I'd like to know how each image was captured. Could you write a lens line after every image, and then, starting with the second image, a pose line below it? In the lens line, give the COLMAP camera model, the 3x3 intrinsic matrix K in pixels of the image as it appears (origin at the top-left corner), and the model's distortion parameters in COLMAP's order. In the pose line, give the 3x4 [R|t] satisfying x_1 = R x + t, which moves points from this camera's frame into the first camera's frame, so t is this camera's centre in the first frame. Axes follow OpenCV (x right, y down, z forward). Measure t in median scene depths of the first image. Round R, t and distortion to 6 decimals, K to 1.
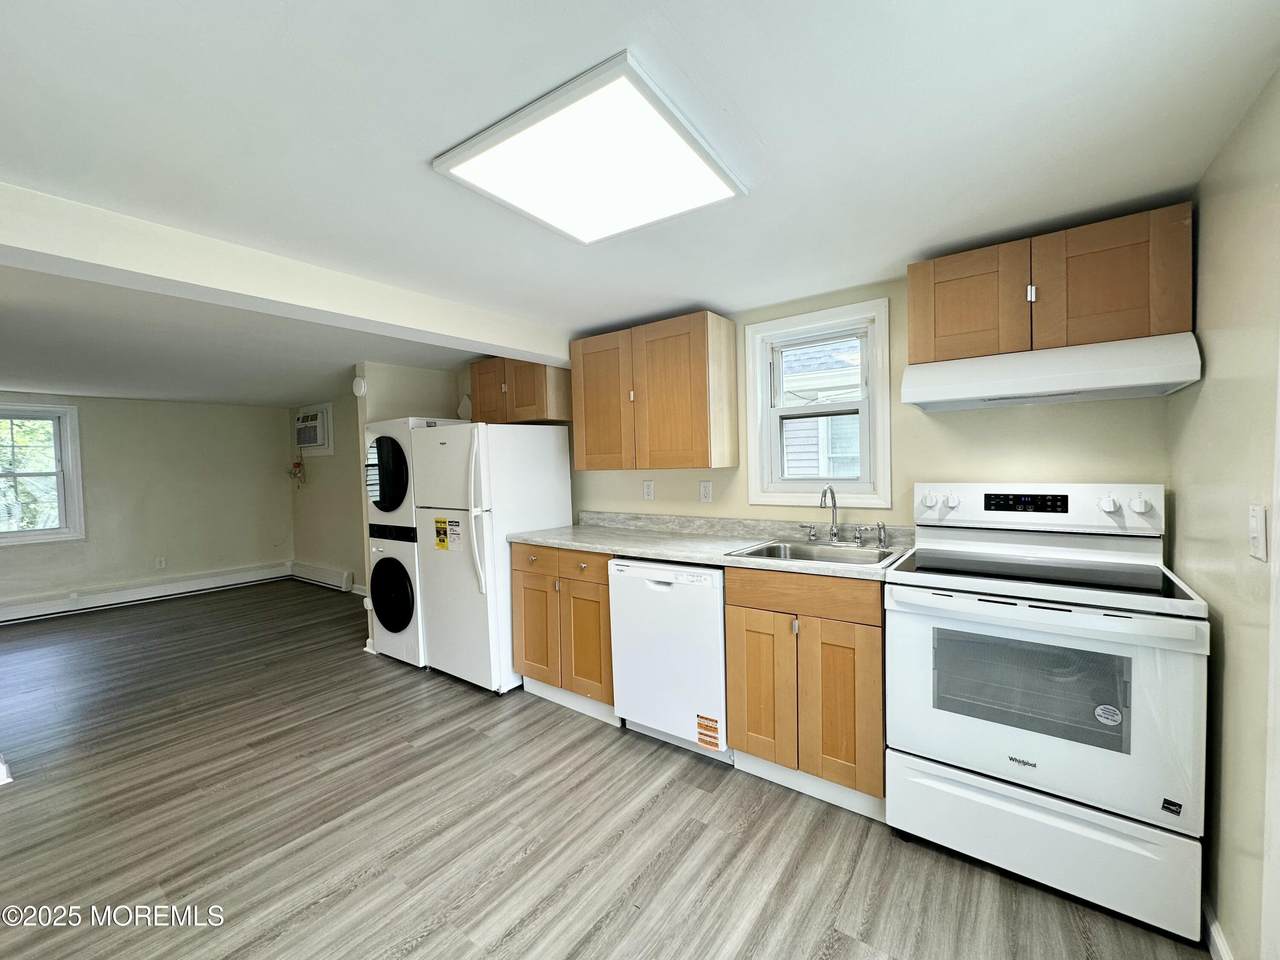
lens RADIAL K [[511.9, 0, 640.0], [0, 511.9, 480.0], [0, 0, 1]] dist [-0.001572, -0.000116]
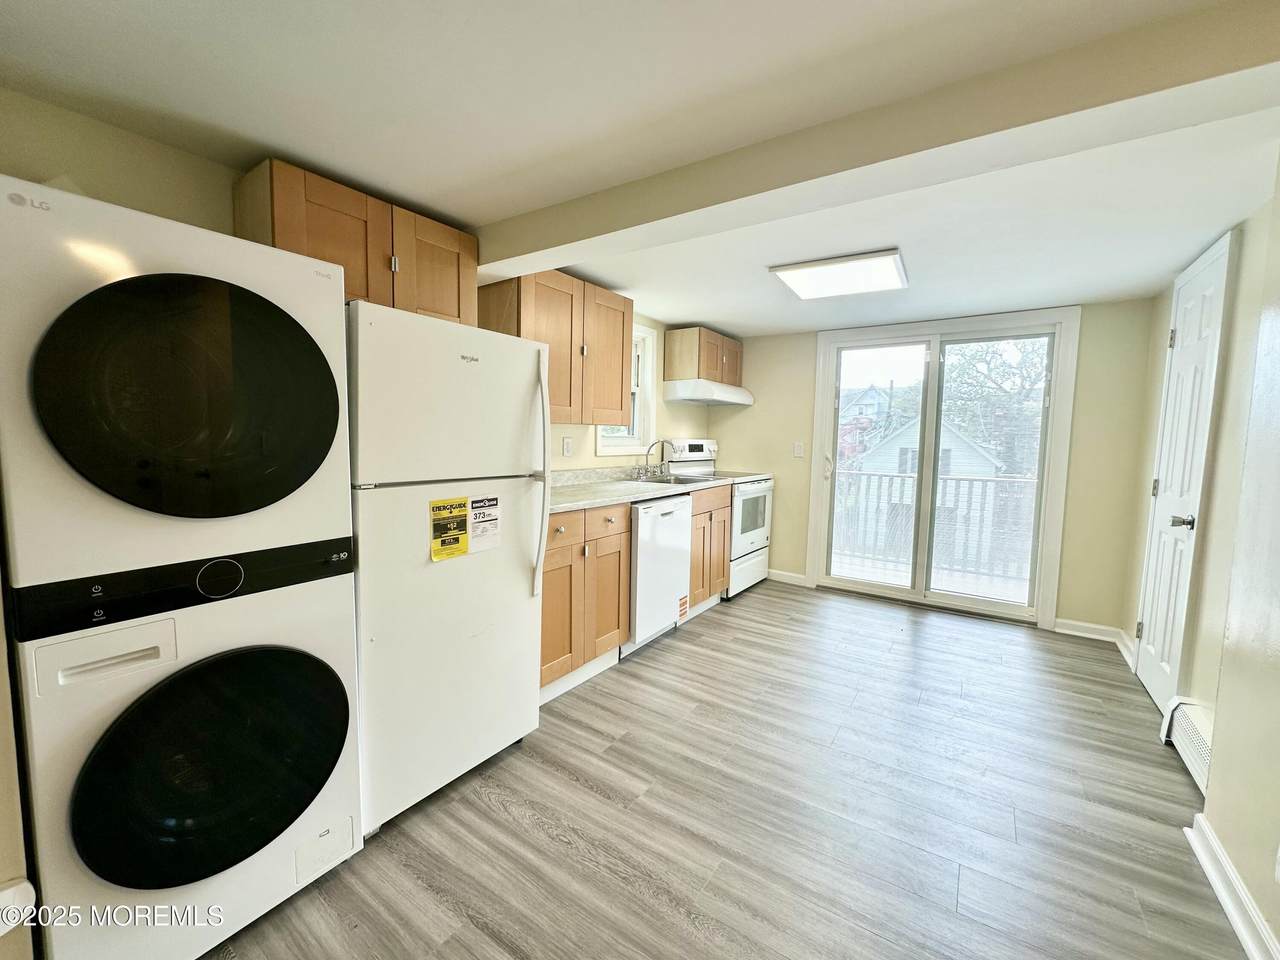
lens RADIAL K [[511.9, 0, 640.0], [0, 511.9, 480.0], [0, 0, 1]] dist [-0.001572, -0.000116]
pose [[-0.037387, -0.062566, 0.997340, -1.292645], [0.012868, 0.997925, 0.063085, 0.034021], [-0.999218, 0.015193, -0.036504, 1.160204]]
